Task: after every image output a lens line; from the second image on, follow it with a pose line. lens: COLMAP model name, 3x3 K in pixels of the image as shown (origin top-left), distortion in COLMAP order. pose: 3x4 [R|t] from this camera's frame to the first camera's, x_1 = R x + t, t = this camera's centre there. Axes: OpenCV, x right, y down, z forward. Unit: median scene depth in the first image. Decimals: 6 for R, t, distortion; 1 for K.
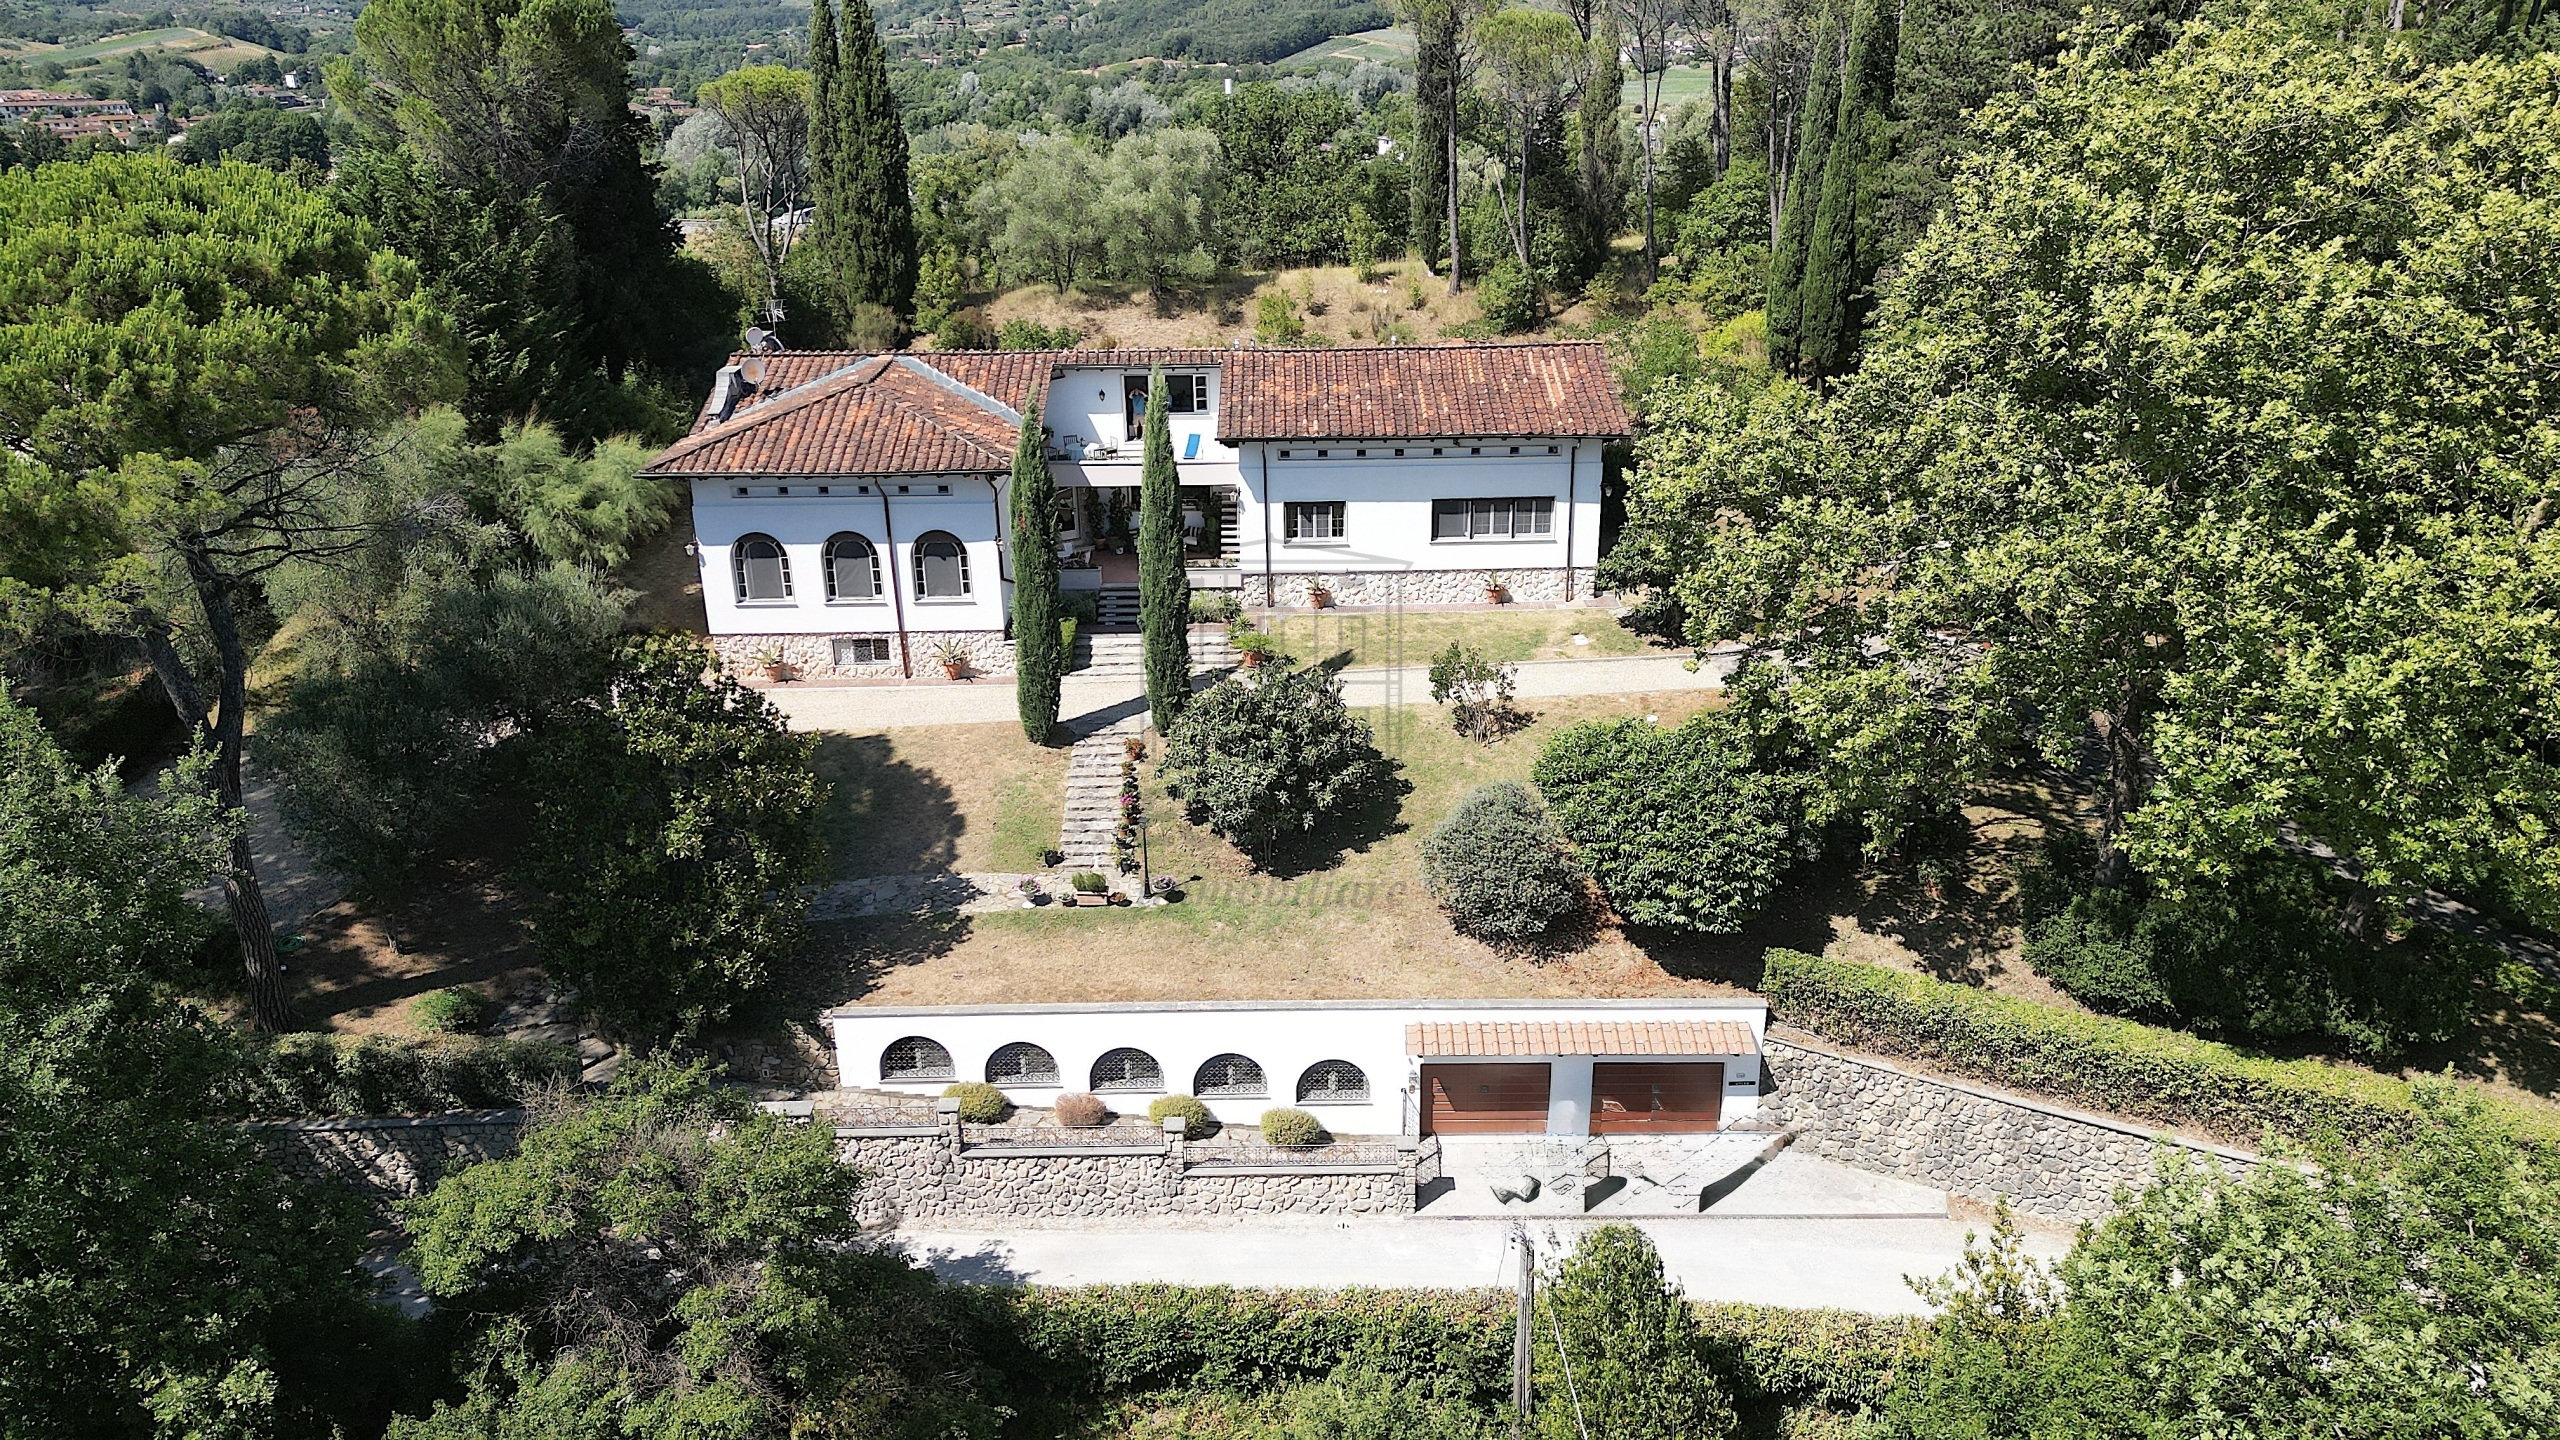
lens RADIAL K [[1890.2, 0, 1280.0], [0, 1890.2, 720.0], [0, 0, 1]] dist [0.034723, 0.001793]
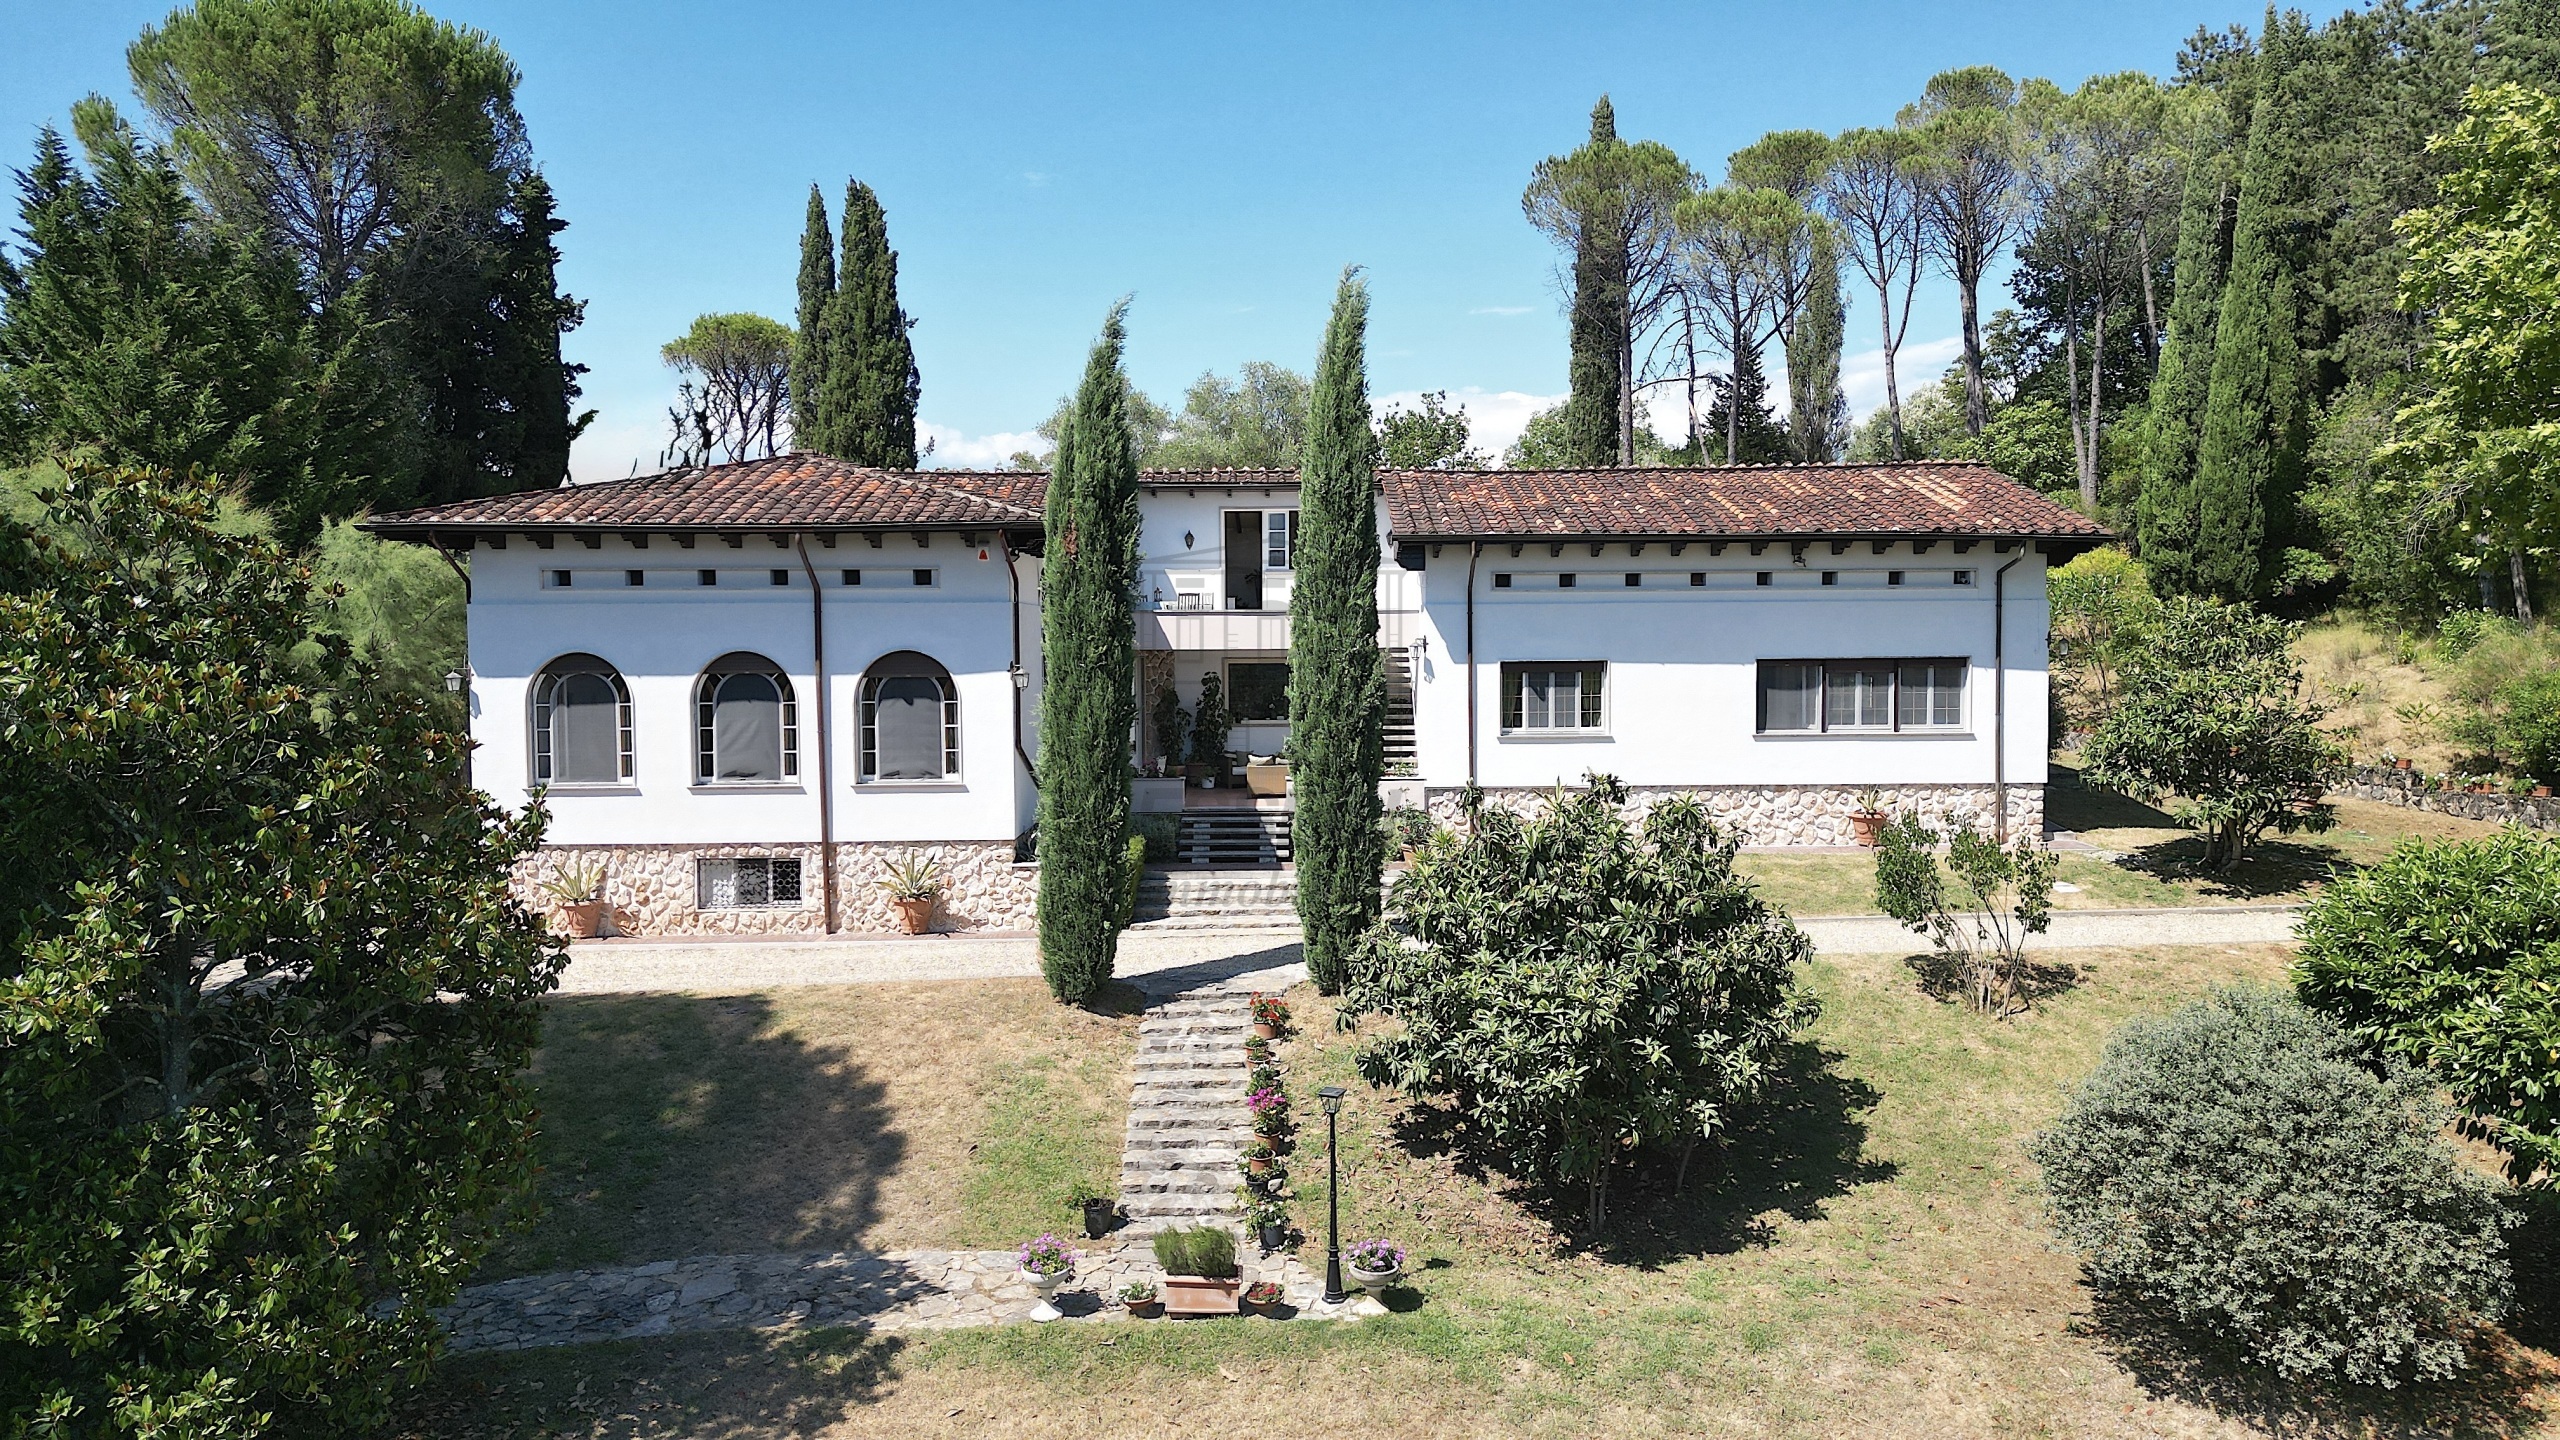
lens RADIAL K [[1876.6, 0, 1272.7], [0, 1876.6, 651.9], [0, 0, 1]] dist [0.103050, -0.147467]
pose [[0.999916, 0.011349, -0.006321, -0.069314], [-0.012811, 0.942070, -0.335173, 0.083710], [0.002150, 0.335225, 0.942135, 0.474947]]
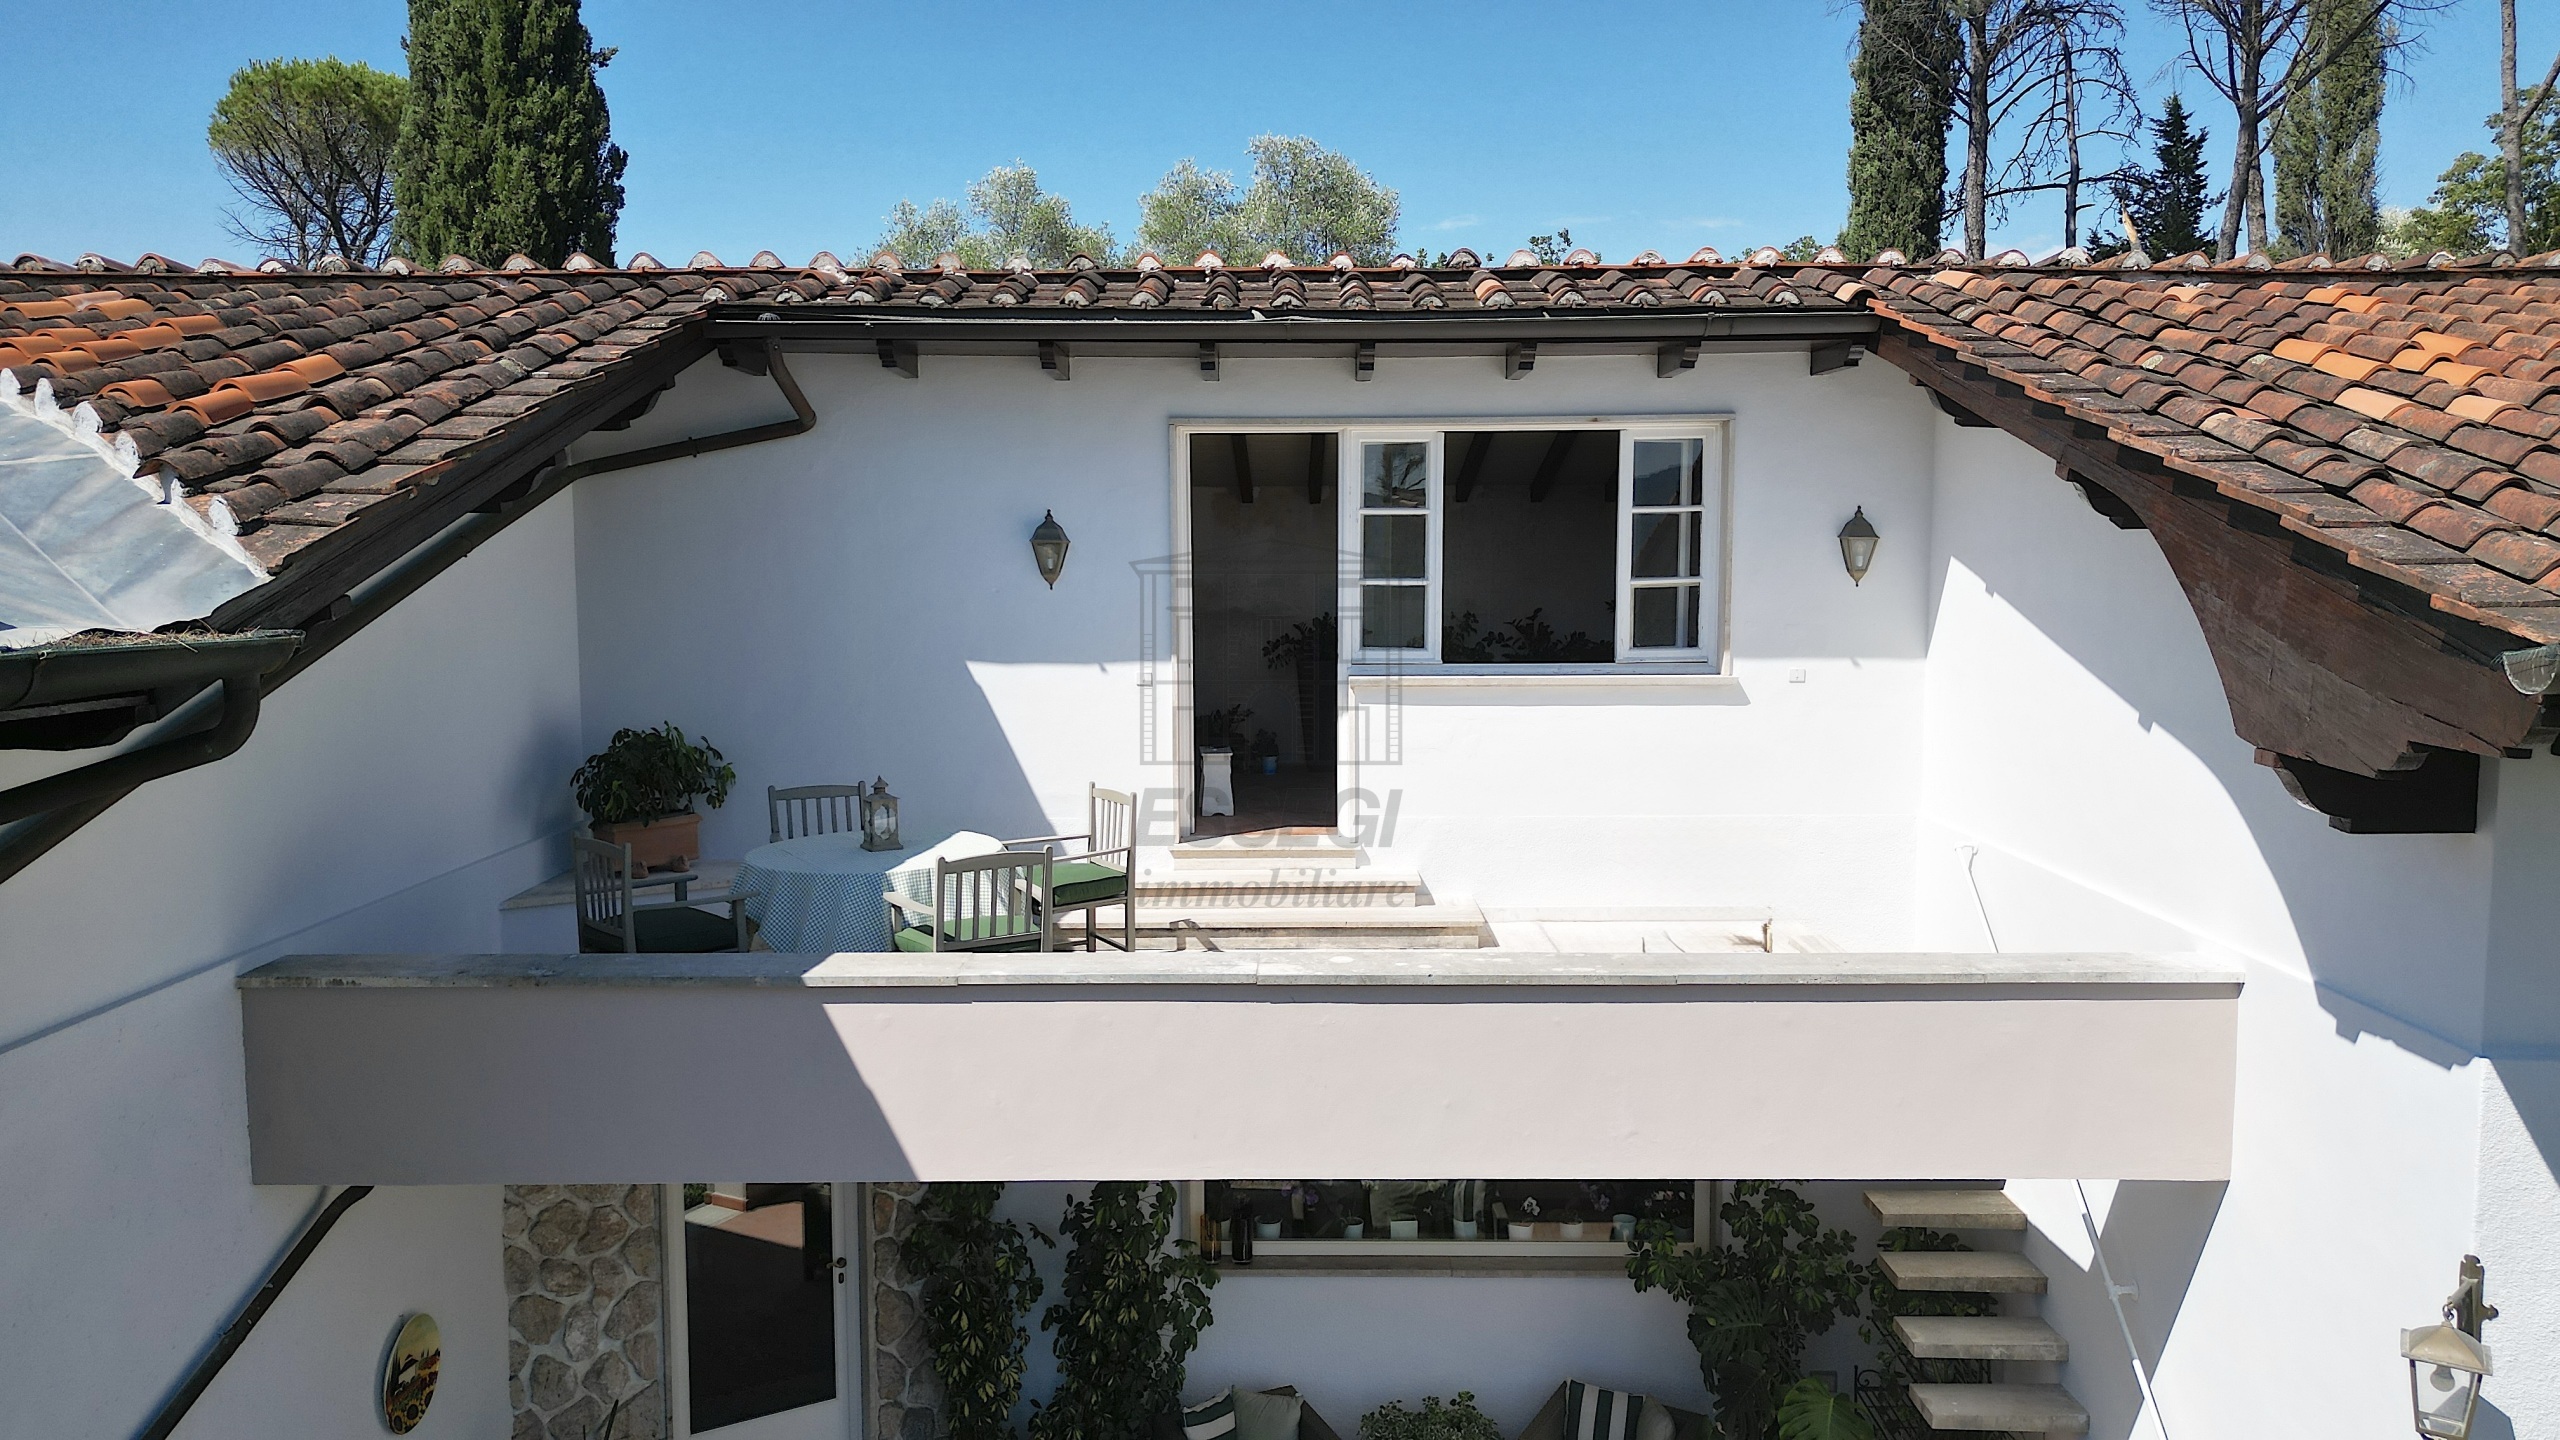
lens RADIAL K [[1890.2, 0, 1280.0], [0, 1890.2, 720.0], [0, 0, 1]] dist [0.034723, 0.001793]
pose [[0.999886, 0.014937, 0.002245, -0.084095], [-0.013842, 0.965593, -0.259690, -0.131643], [-0.006047, 0.259630, 0.965689, 0.960475]]
